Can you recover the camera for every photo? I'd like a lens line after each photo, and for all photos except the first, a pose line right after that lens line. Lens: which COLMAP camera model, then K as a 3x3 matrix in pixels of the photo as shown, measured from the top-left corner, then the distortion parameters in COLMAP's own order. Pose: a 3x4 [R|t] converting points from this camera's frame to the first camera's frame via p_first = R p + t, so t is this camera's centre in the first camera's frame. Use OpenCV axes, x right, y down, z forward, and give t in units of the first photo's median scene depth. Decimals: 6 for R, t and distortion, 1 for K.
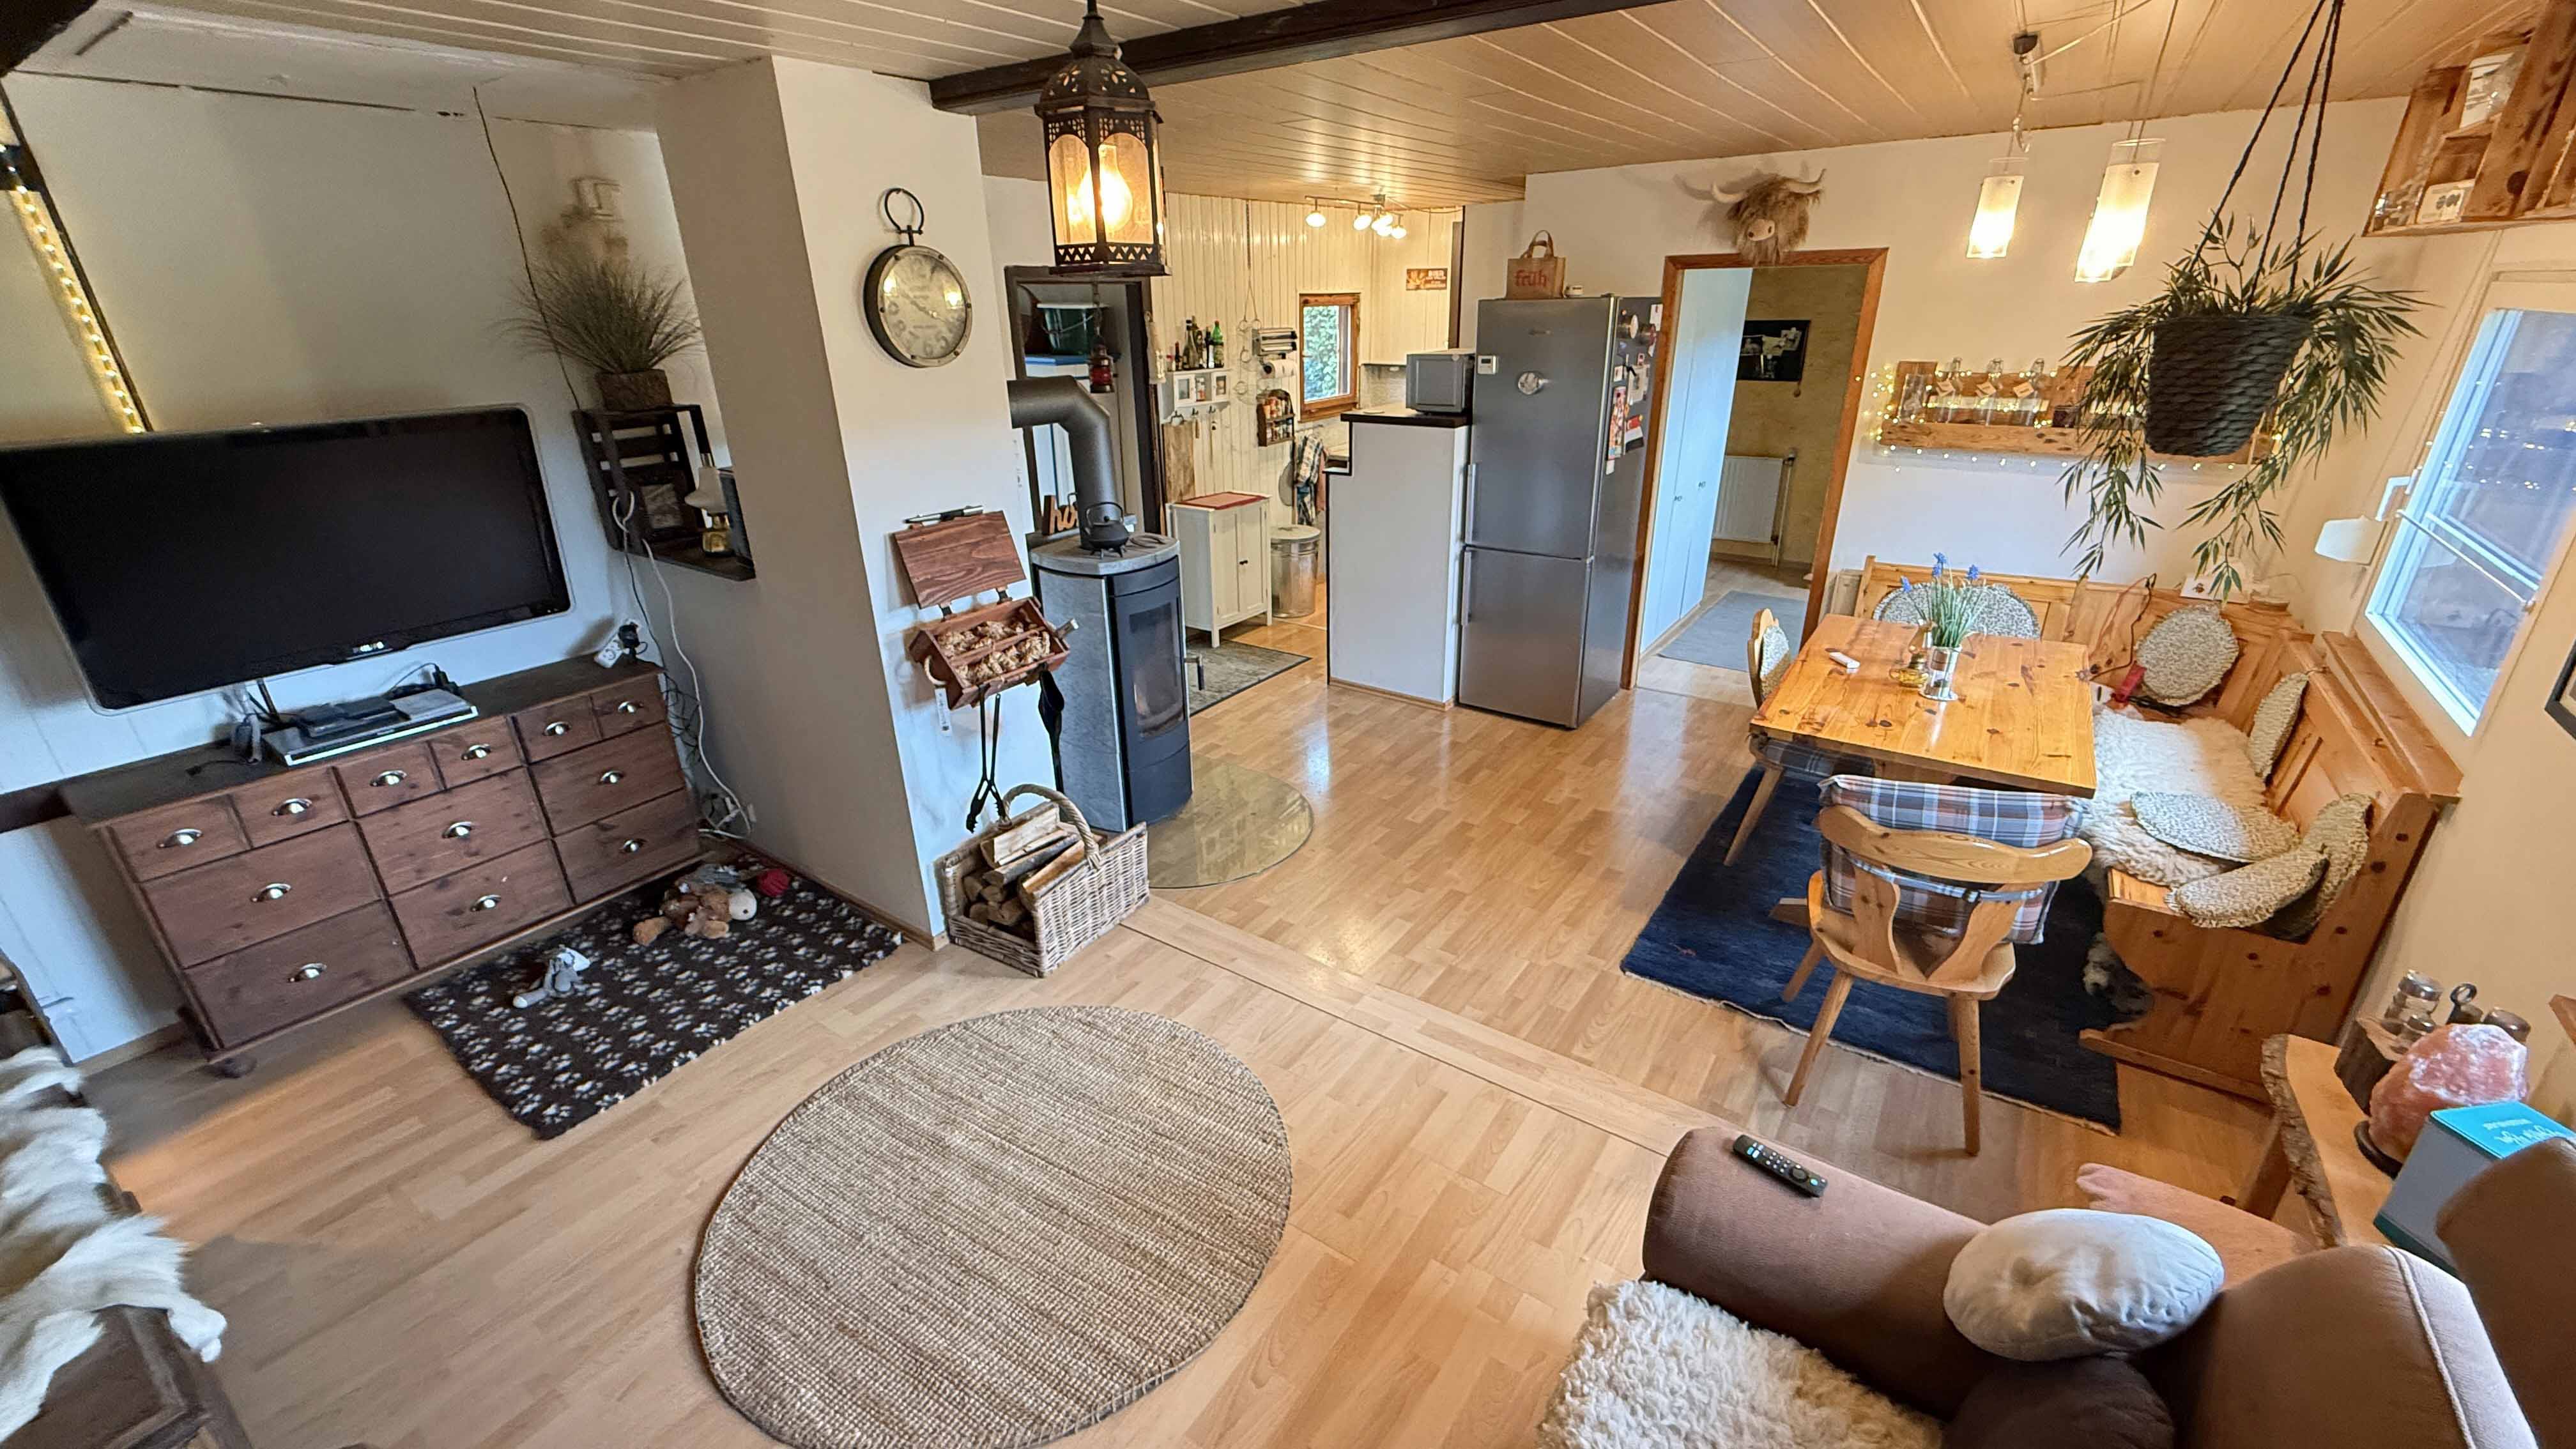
lens RADIAL K [[1033.9, 0, 1283.4], [0, 1033.9, 725.9], [0, 0, 1]] dist [0.003150, 0.000025]
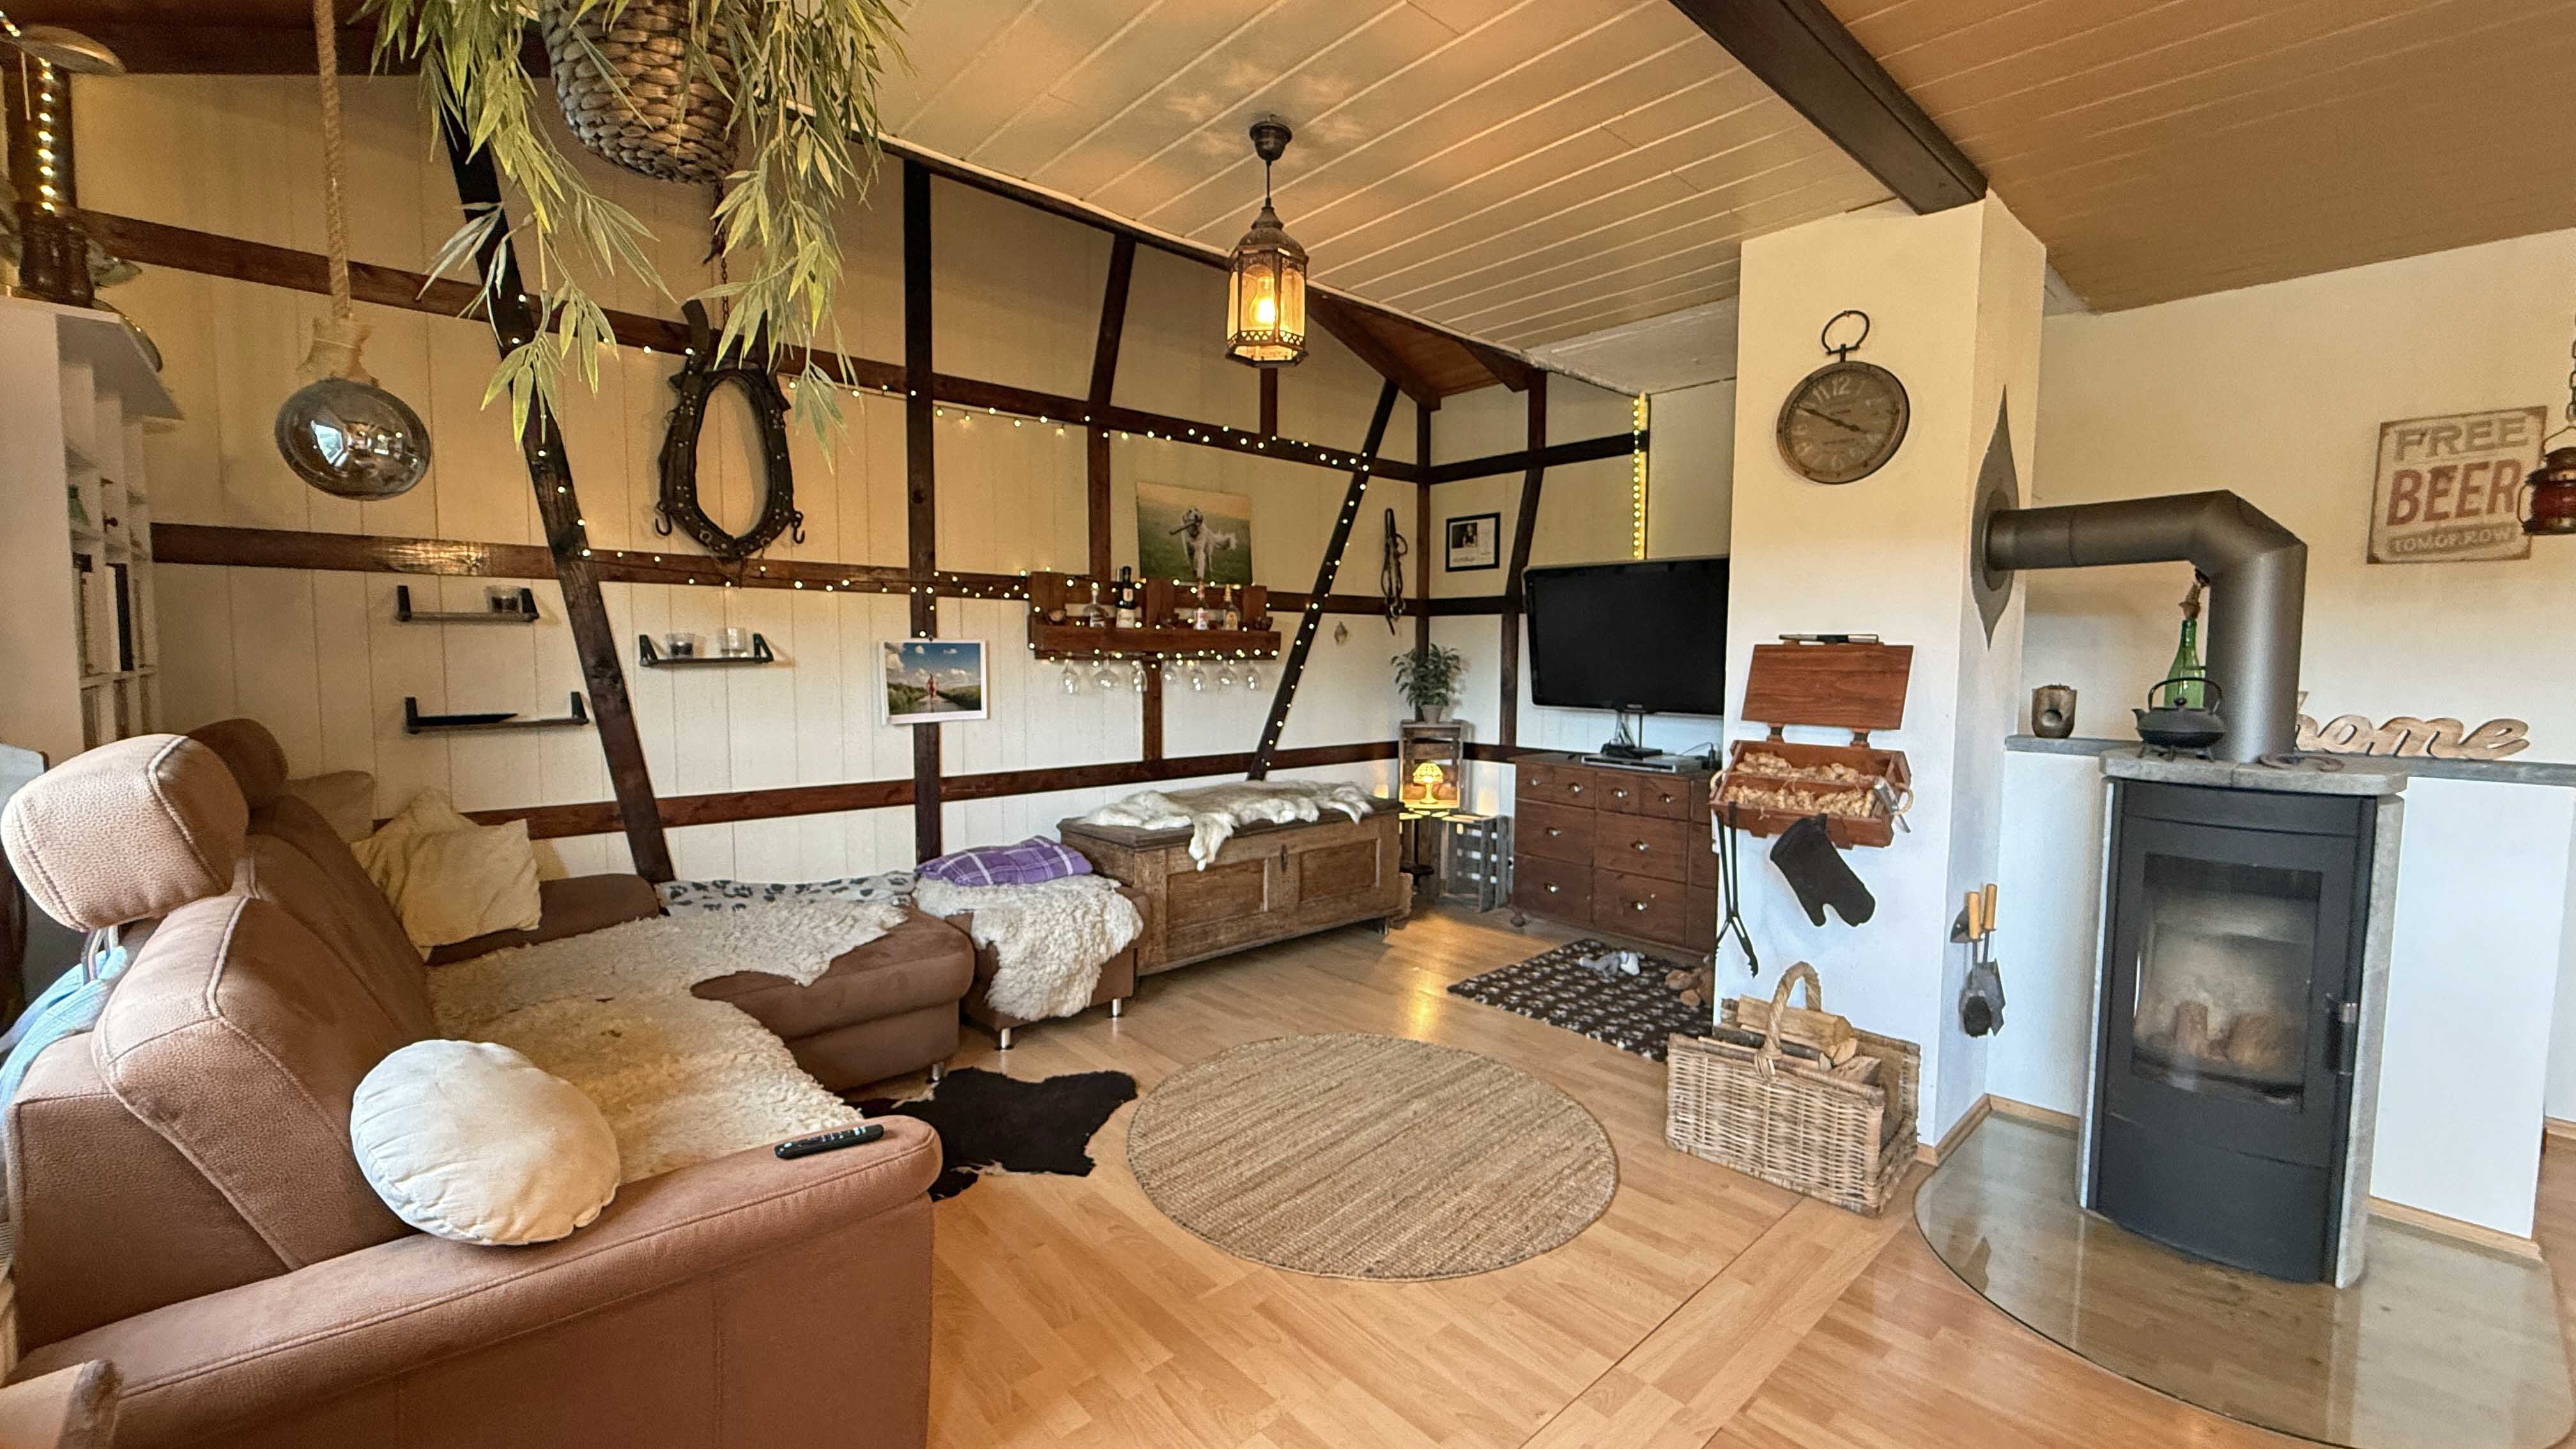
lens RADIAL K [[1033.9, 0, 1288.9], [0, 1033.9, 723.7], [0, 0, 1]] dist [0.003150, 0.000025]
pose [[-0.214177, 0.085838, -0.973016, 0.678054], [-0.382742, 0.909101, 0.164448, -0.101997], [0.898686, 0.407635, -0.161855, 0.751499]]
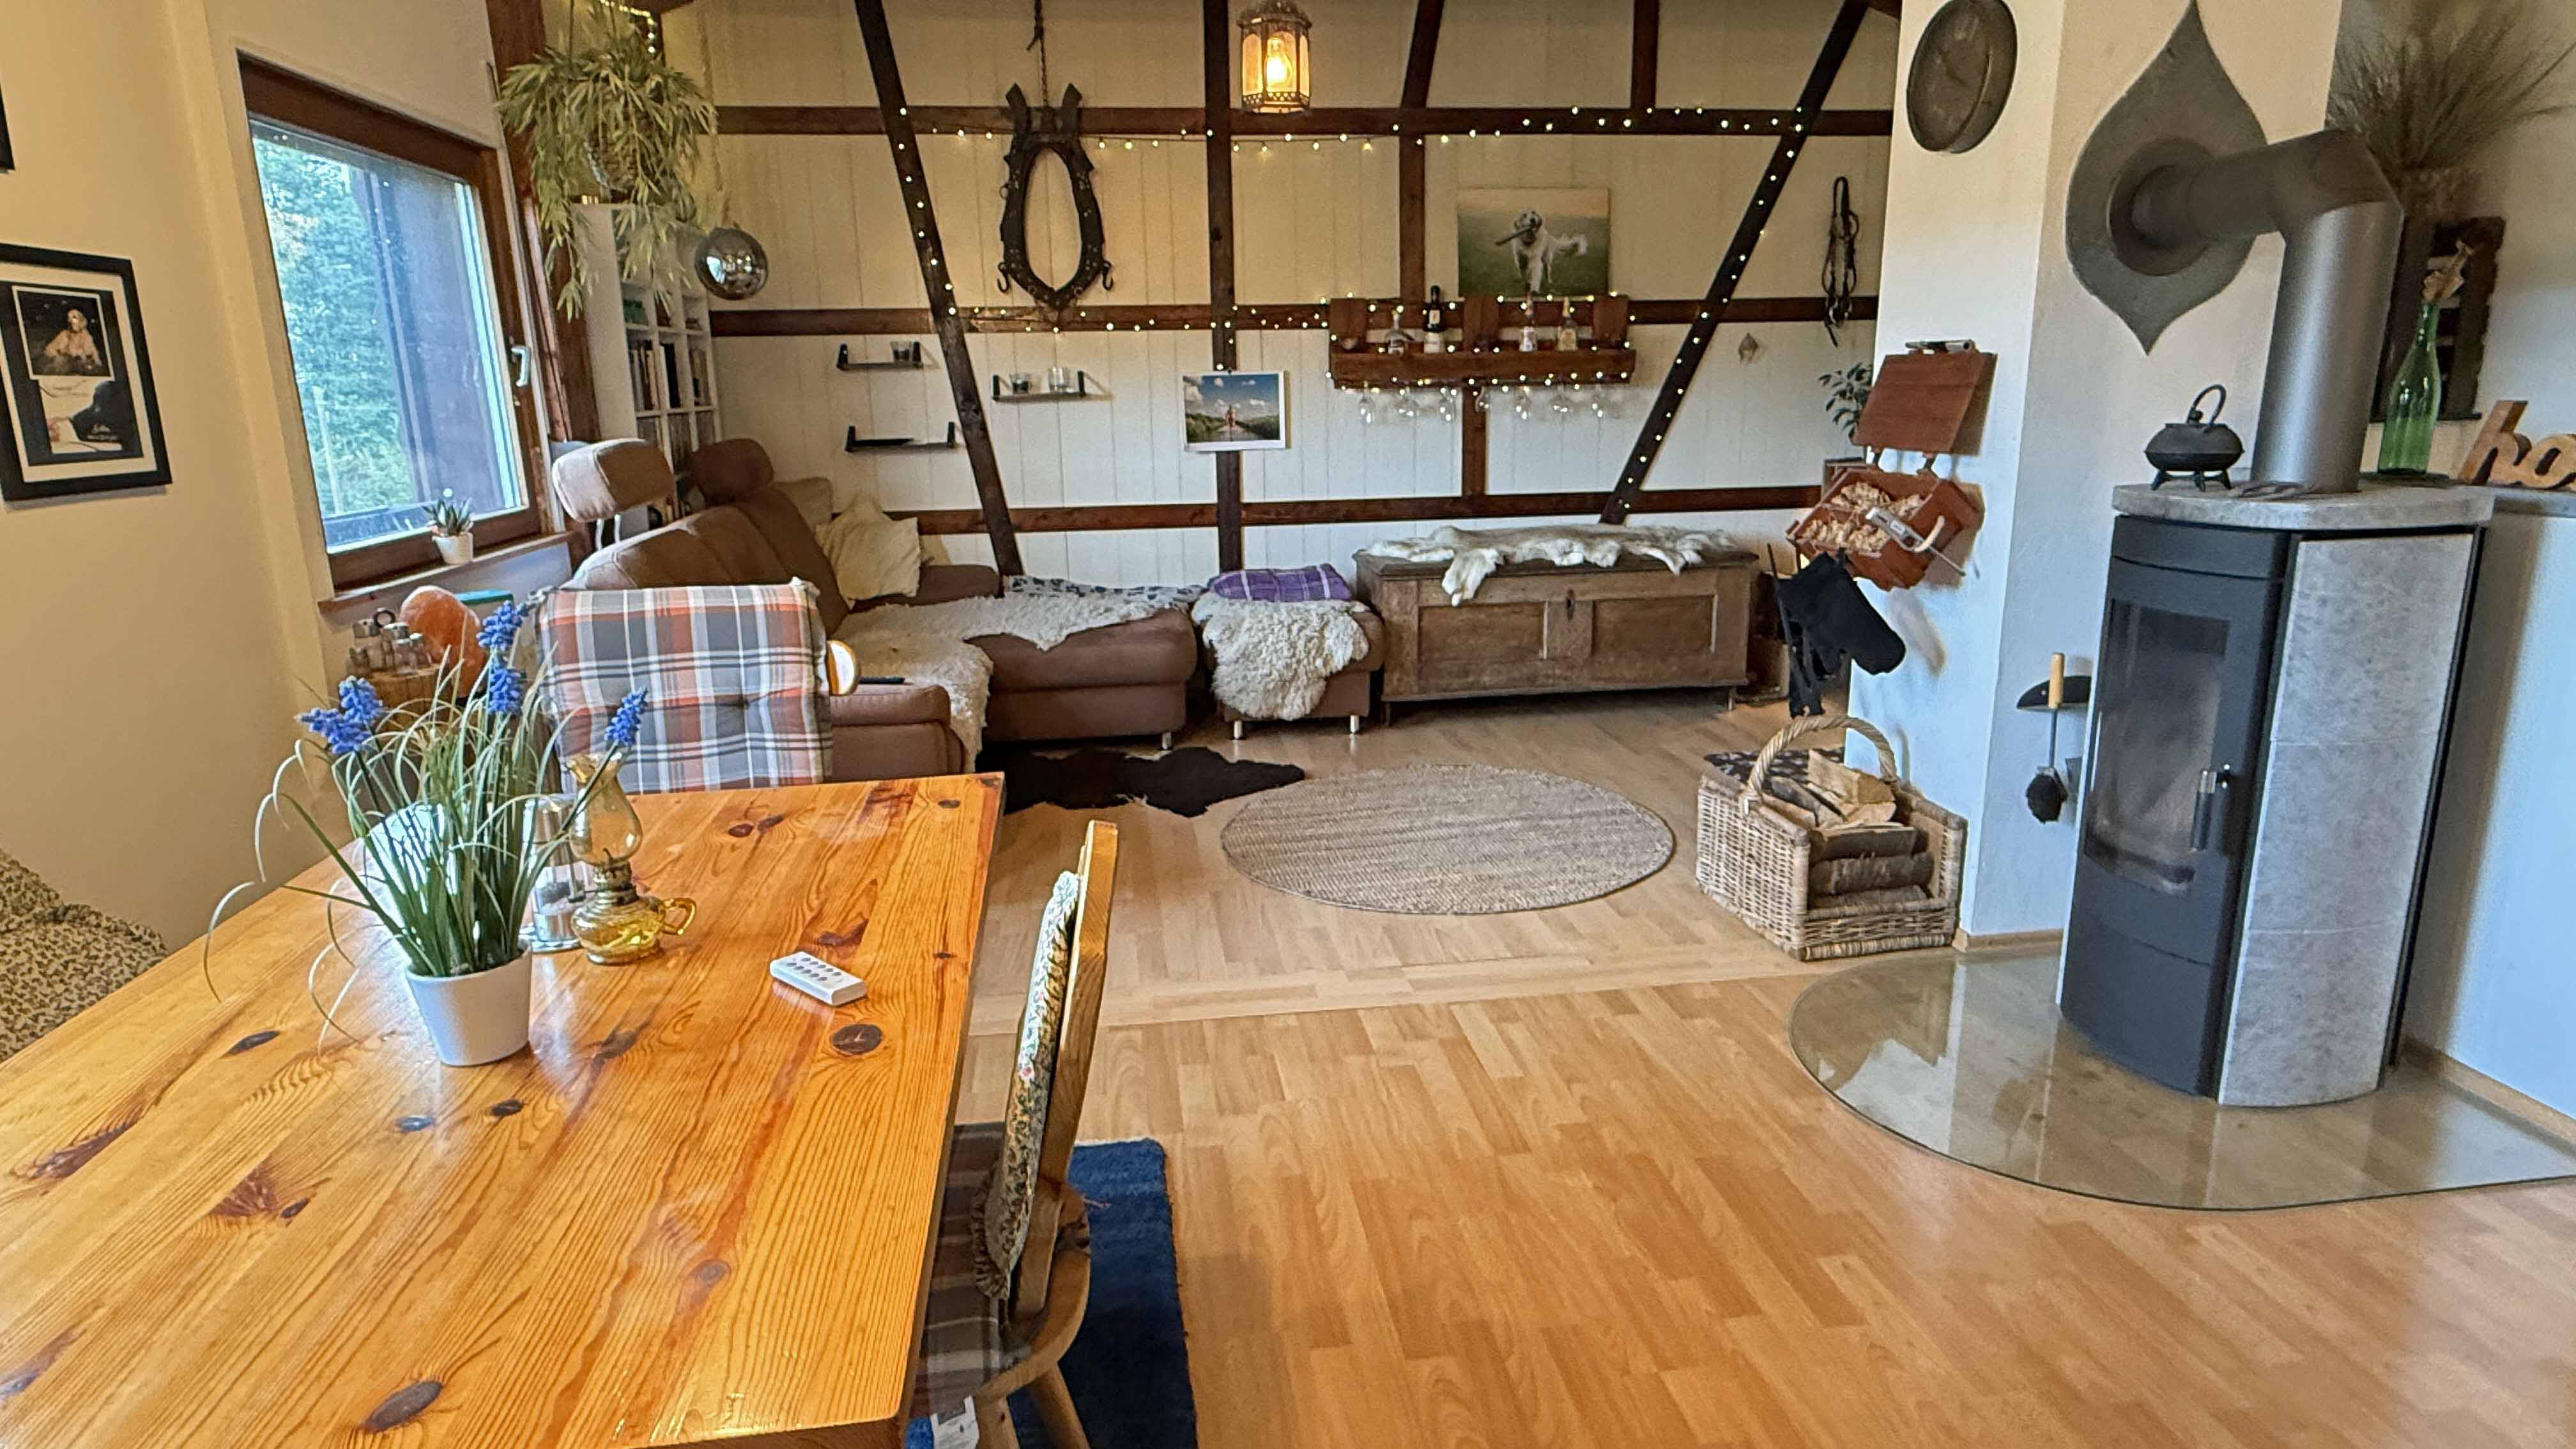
lens RADIAL K [[1414.9, 0, 1283.5], [0, 1414.9, 724.3], [0, 0, 1]] dist [-0.001001, 0.000157]
pose [[-0.730612, 0.193014, -0.654944, 0.783077], [-0.235248, 0.829325, 0.506832, -0.391172], [0.640987, 0.524372, -0.560509, 1.433236]]
